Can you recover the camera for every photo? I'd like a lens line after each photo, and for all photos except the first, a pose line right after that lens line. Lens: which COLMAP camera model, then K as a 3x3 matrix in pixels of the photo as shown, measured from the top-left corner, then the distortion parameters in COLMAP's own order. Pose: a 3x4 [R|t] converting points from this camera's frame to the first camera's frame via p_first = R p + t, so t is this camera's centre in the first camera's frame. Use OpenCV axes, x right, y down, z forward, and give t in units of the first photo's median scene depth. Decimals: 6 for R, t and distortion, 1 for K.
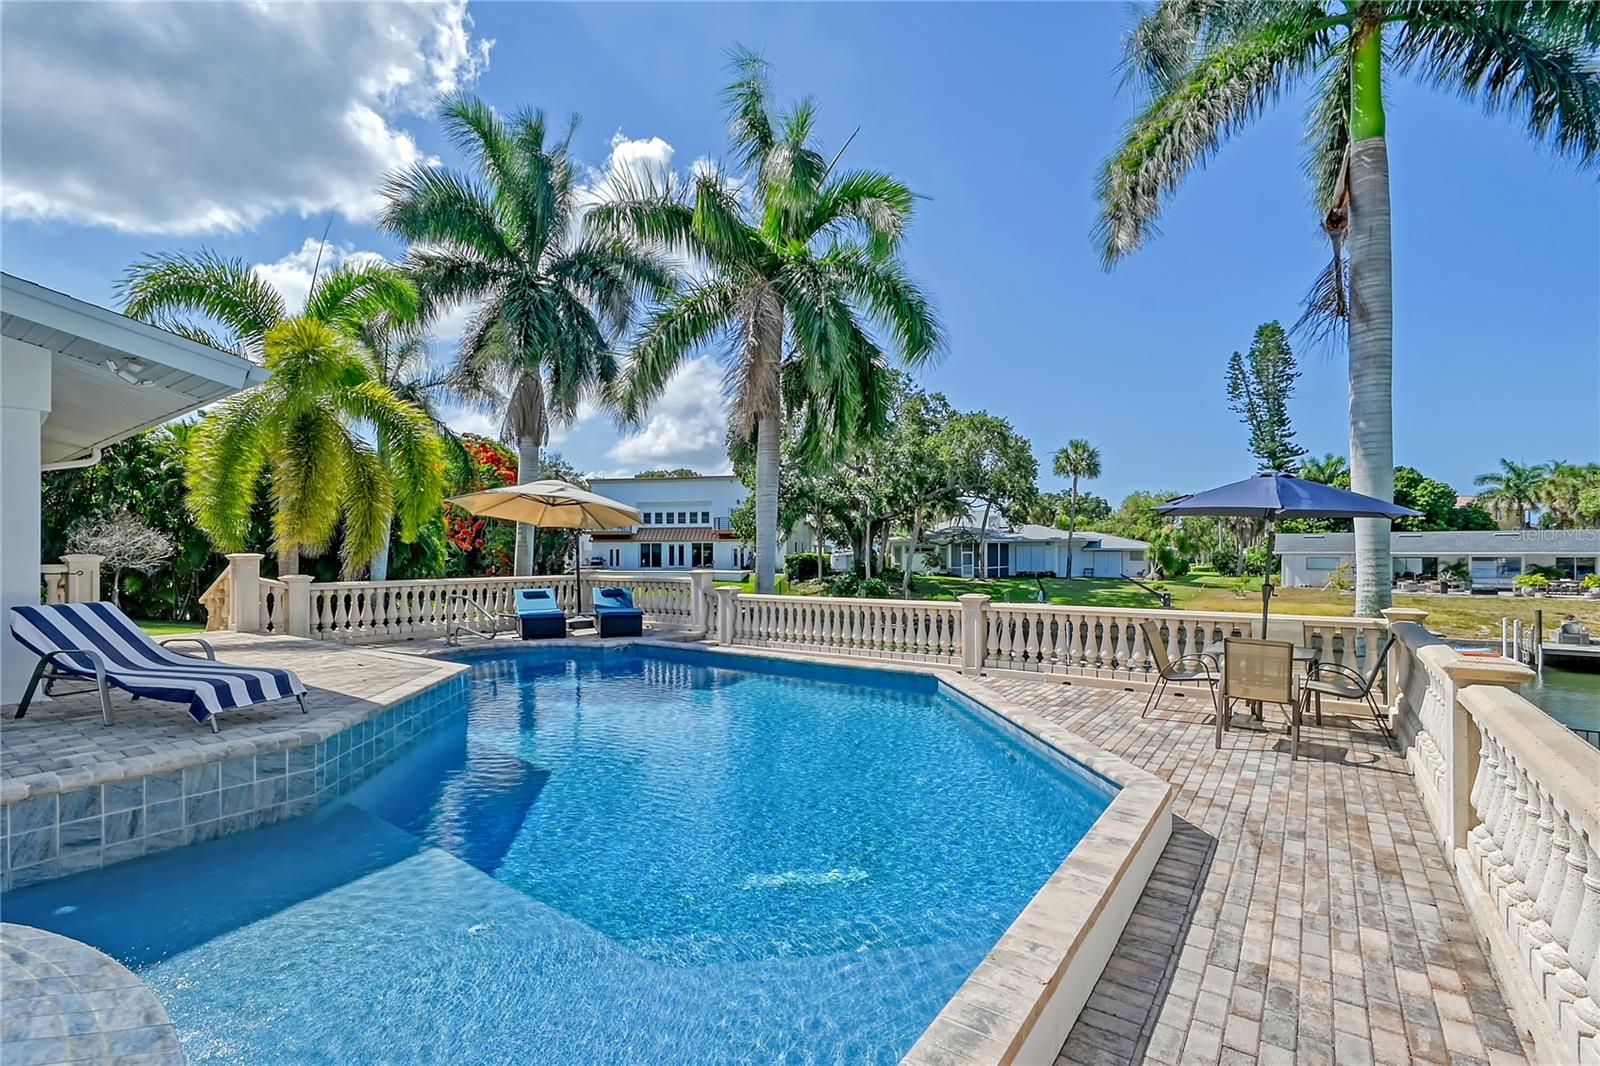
lens RADIAL K [[713.2, 0, 814.6], [0, 713.2, 551.6], [0, 0, 1]] dist [0.001983, -0.005026]
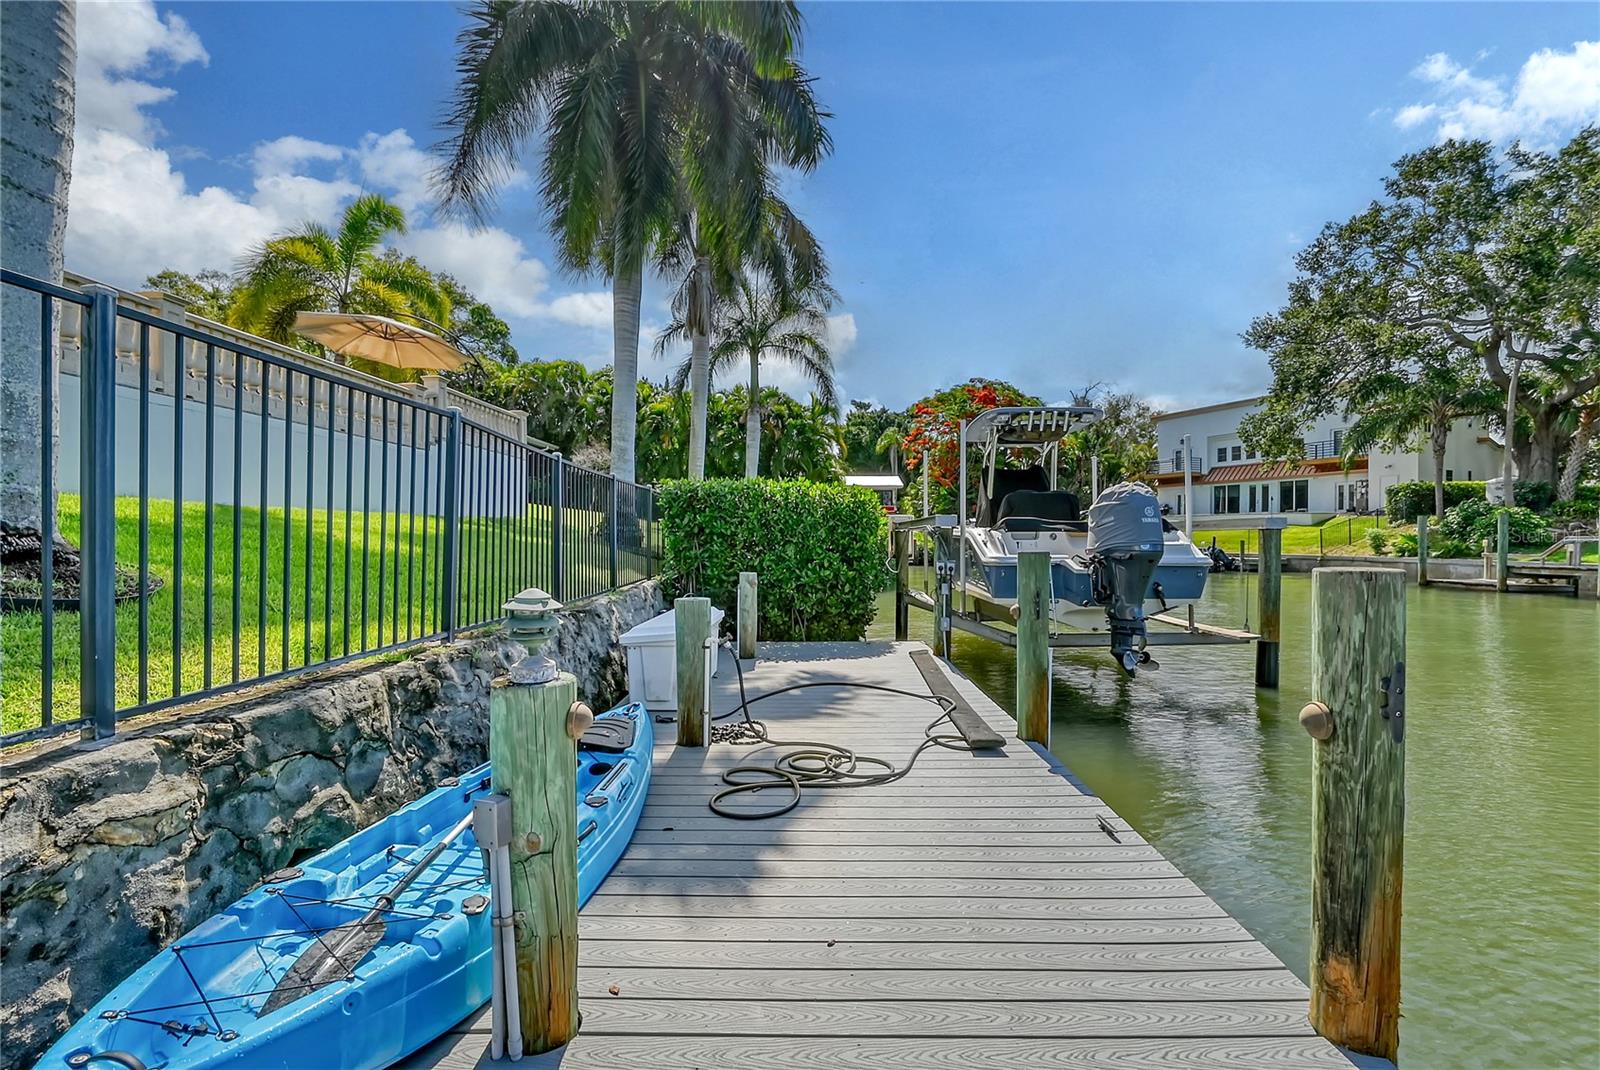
lens RADIAL K [[723.4, 0, 829.2], [0, 723.4, 541.9], [0, 0, 1]] dist [0.007806, -0.005252]
pose [[0.570652, 0.007259, -0.821160, 0.238489], [-0.002567, 0.999972, 0.007056, 0.060930], [0.821188, -0.001919, 0.570655, 0.218335]]
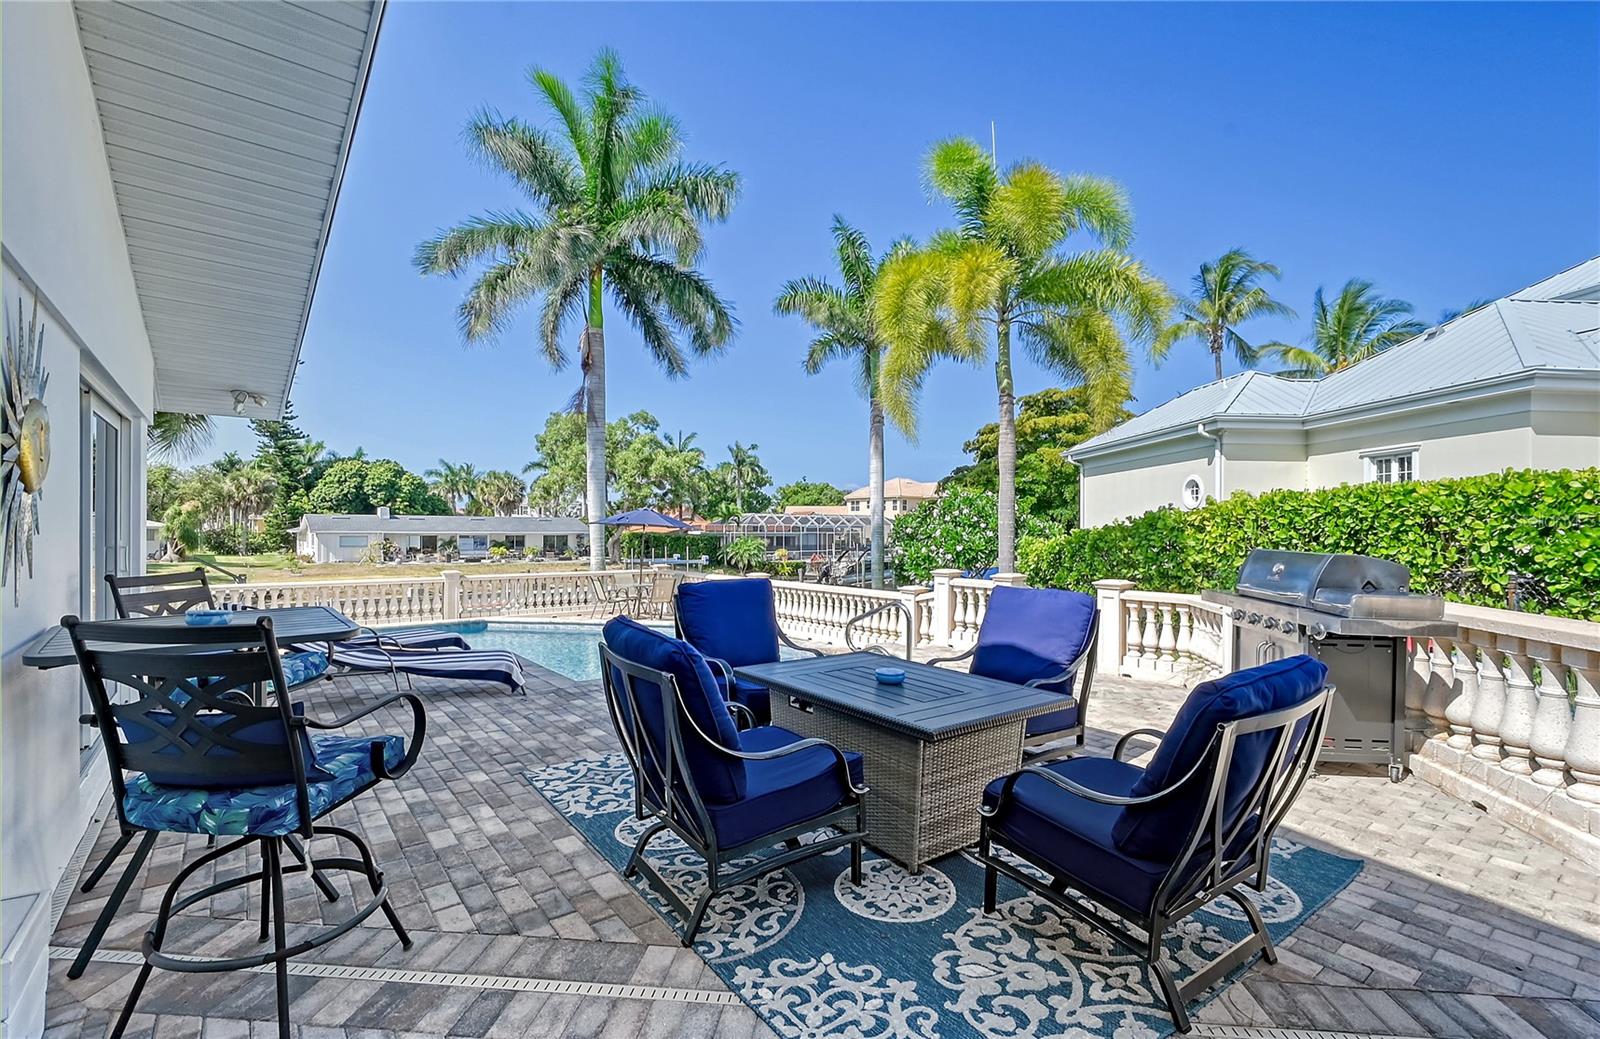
lens RADIAL K [[720.7, 0, 824.2], [0, 720.7, 532.8], [0, 0, 1]] dist [-0.007258, -0.002132]
pose [[0.262325, -0.000705, 0.964979, -0.186675], [-0.006053, 0.999979, 0.002376, -0.004828], [-0.964961, -0.006464, 0.262315, -0.022247]]
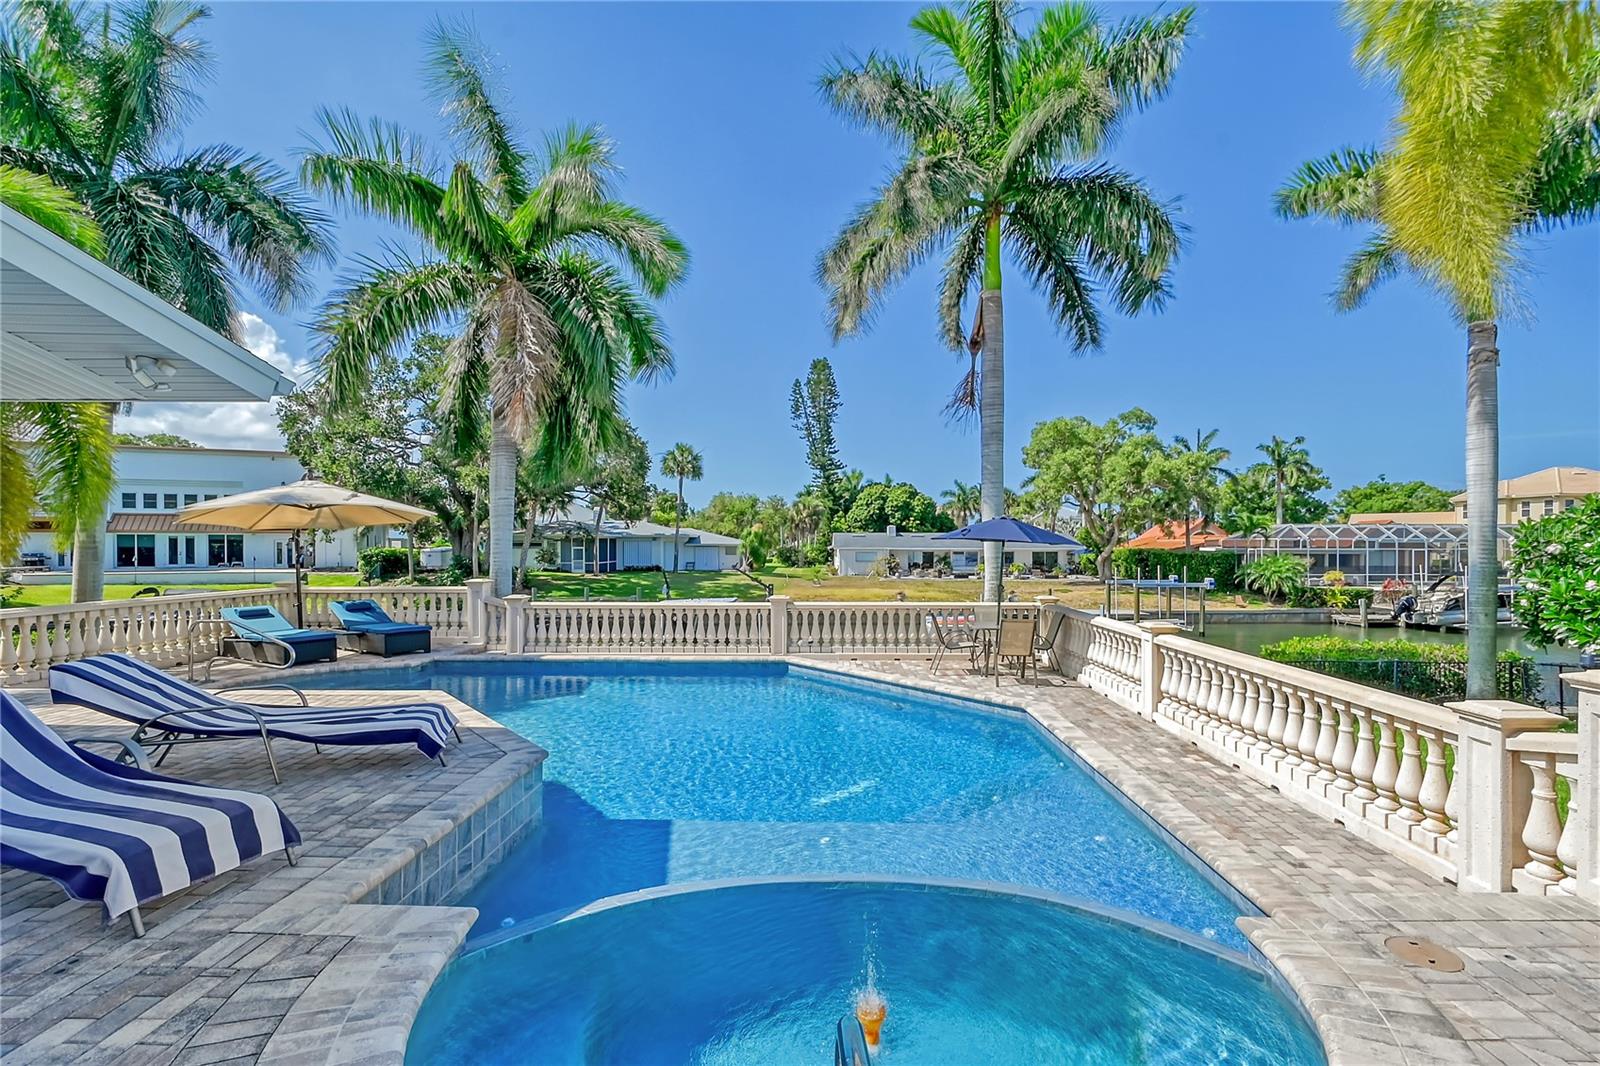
lens RADIAL K [[713.2, 0, 817.9], [0, 713.2, 558.9], [0, 0, 1]] dist [0.001983, -0.005026]
pose [[0.826145, -0.008692, 0.563391, -0.079739], [-0.003763, 0.999774, 0.020942, -0.005778], [-0.563446, -0.019421, 0.825925, -0.012898]]
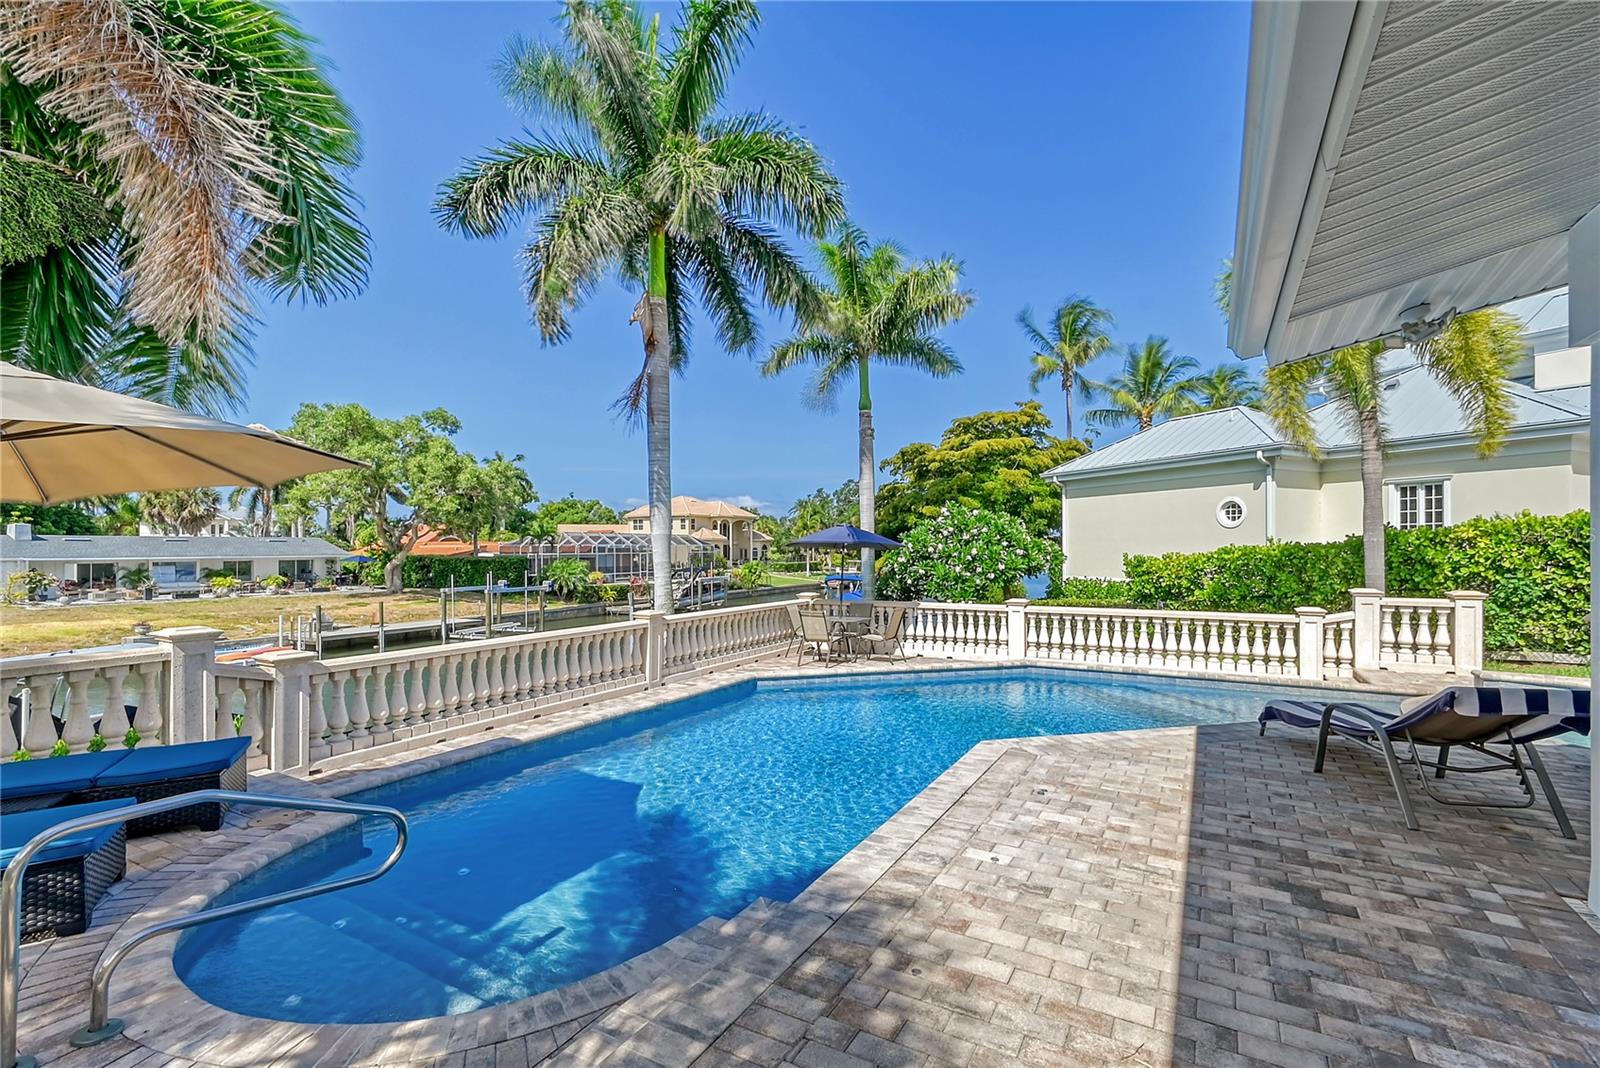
lens RADIAL K [[713.2, 0, 821.3], [0, 713.2, 547.5], [0, 0, 1]] dist [0.001983, -0.005026]
pose [[-0.115423, 0.005006, 0.993304, -0.155706], [0.002917, 0.999985, -0.004700, -0.004919], [-0.993312, 0.002355, -0.115436, 0.164038]]
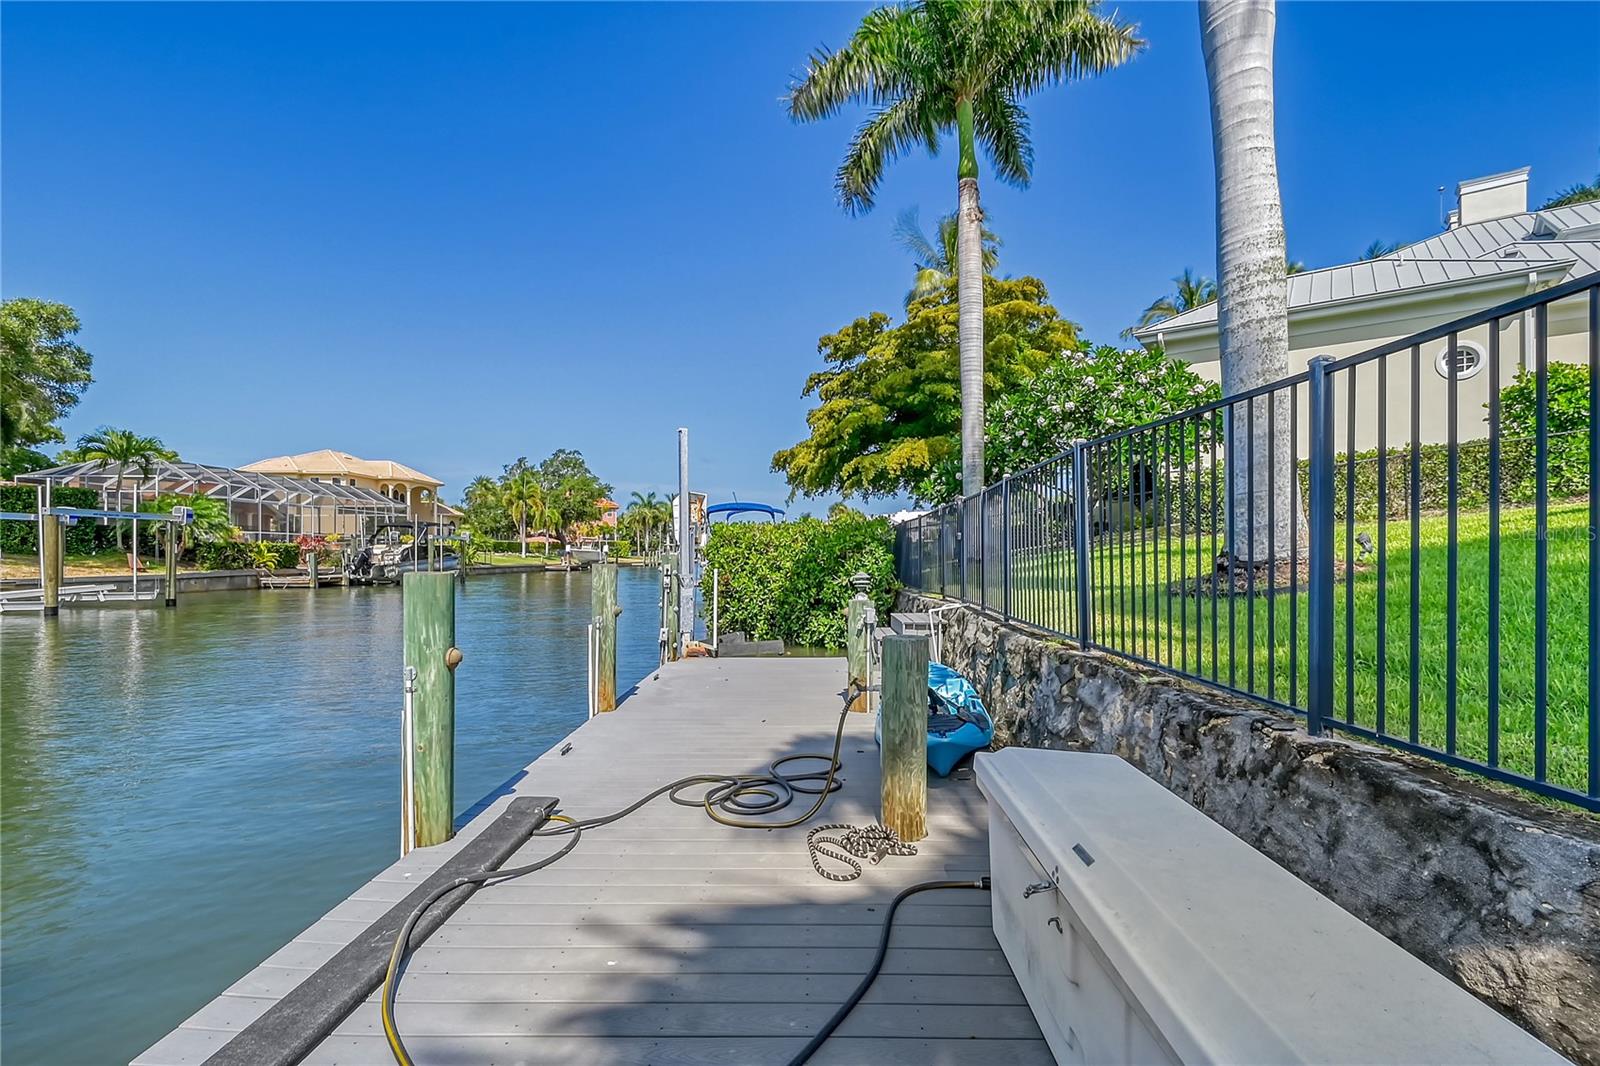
lens RADIAL K [[713.2, 0, 818.9], [0, 713.2, 549.3], [0, 0, 1]] dist [0.001983, -0.005026]
pose [[-0.555177, 0.008567, 0.831688, 0.105143], [-0.001389, 0.999936, -0.011228, 0.060720], [-0.831731, -0.007388, -0.555129, 0.298730]]
